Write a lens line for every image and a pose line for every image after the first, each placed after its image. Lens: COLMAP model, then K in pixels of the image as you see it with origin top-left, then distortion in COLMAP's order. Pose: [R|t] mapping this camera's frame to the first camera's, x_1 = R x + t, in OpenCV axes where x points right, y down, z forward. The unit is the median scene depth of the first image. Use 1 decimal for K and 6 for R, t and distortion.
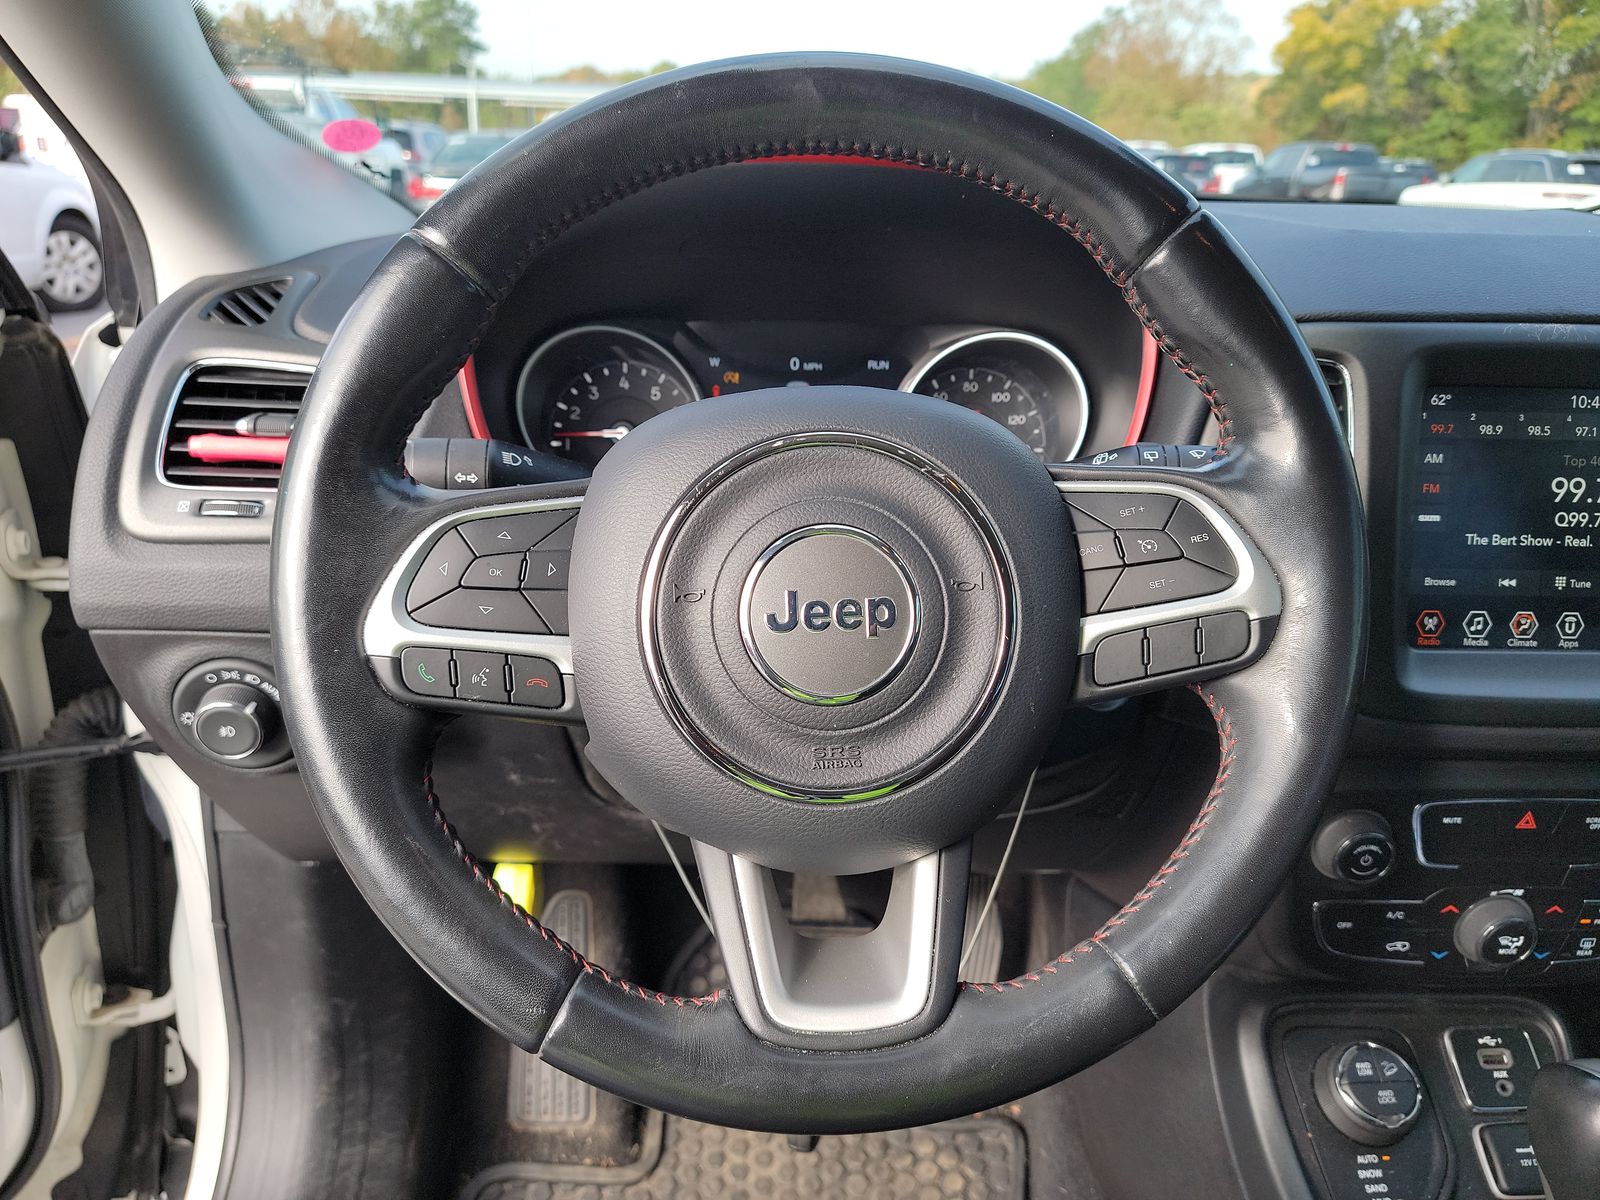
lens RADIAL K [[967.5, 0, 800.0], [0, 967.5, 600.0], [0, 0, 1]] dist [0.042124, -0.041032]
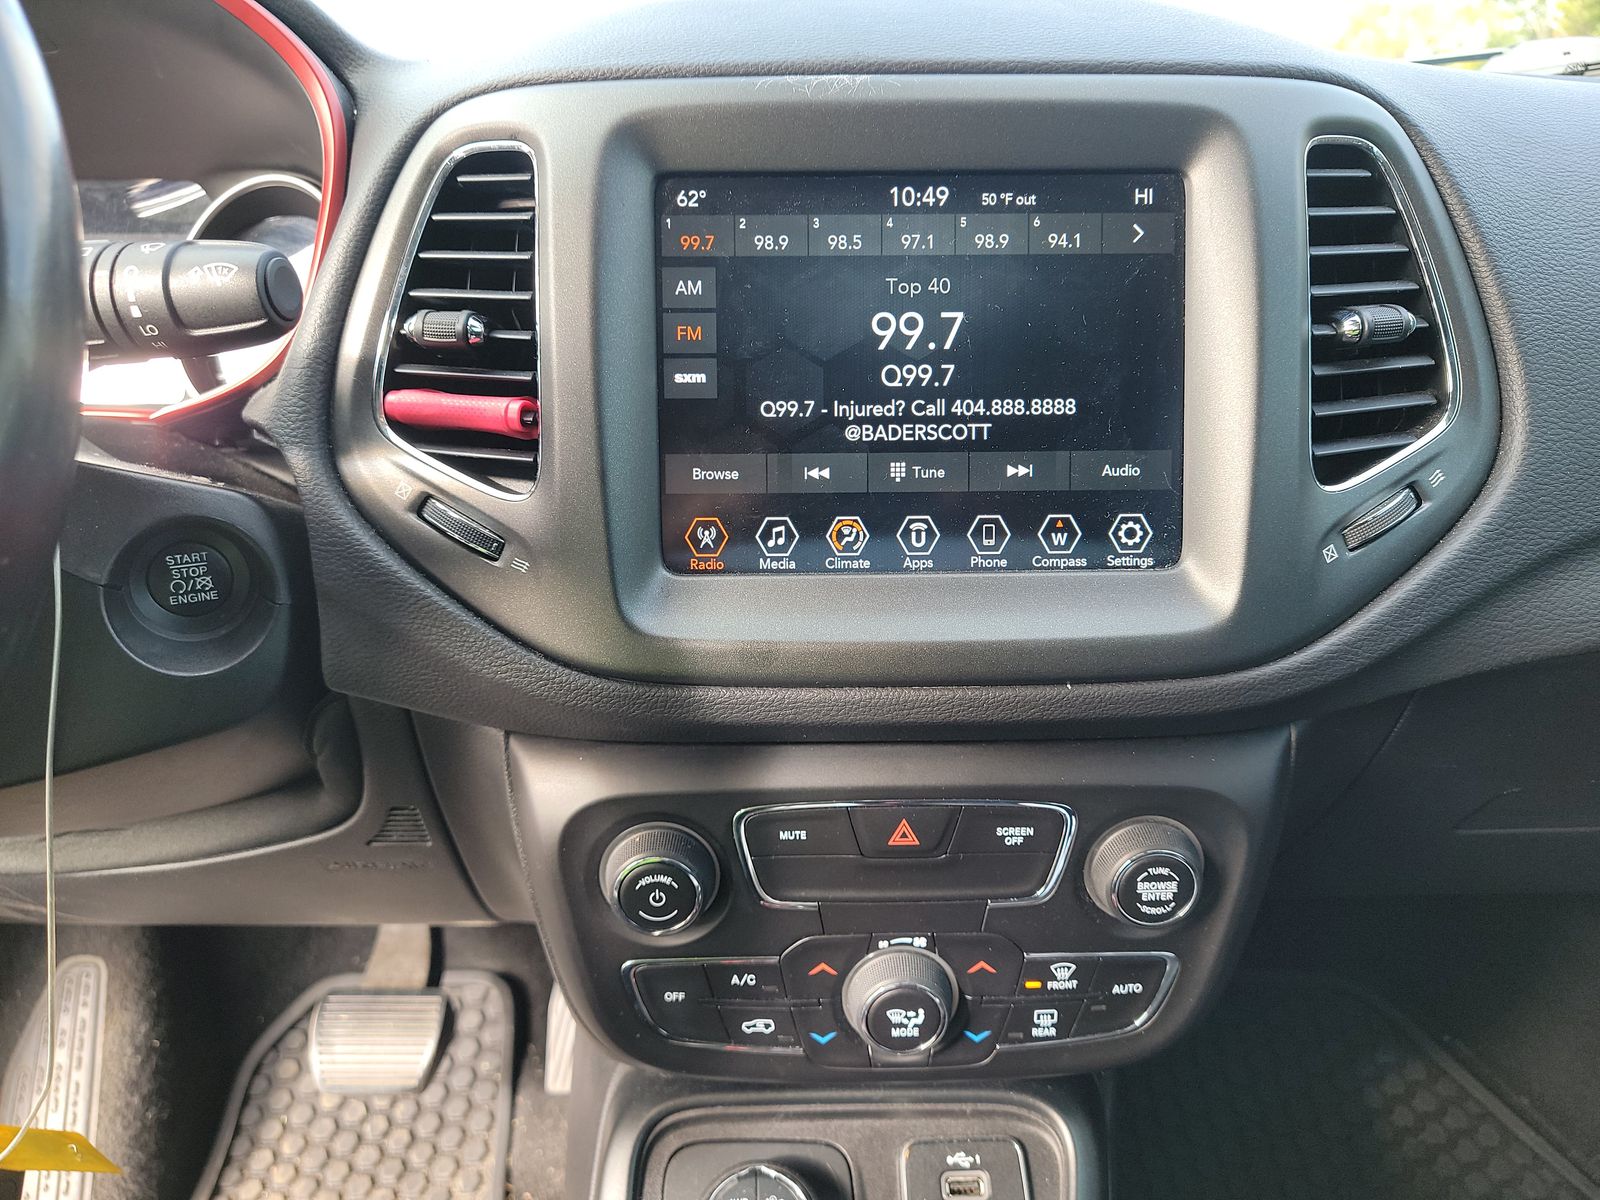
lens RADIAL K [[967.5, 0, 800.0], [0, 967.5, 600.0], [0, 0, 1]] dist [0.042124, -0.041032]
pose [[0.999704, -0.023128, -0.007526, 0.711468], [0.022788, 0.998839, -0.042448, 0.096256], [0.008498, 0.042264, 0.999070, 0.341062]]
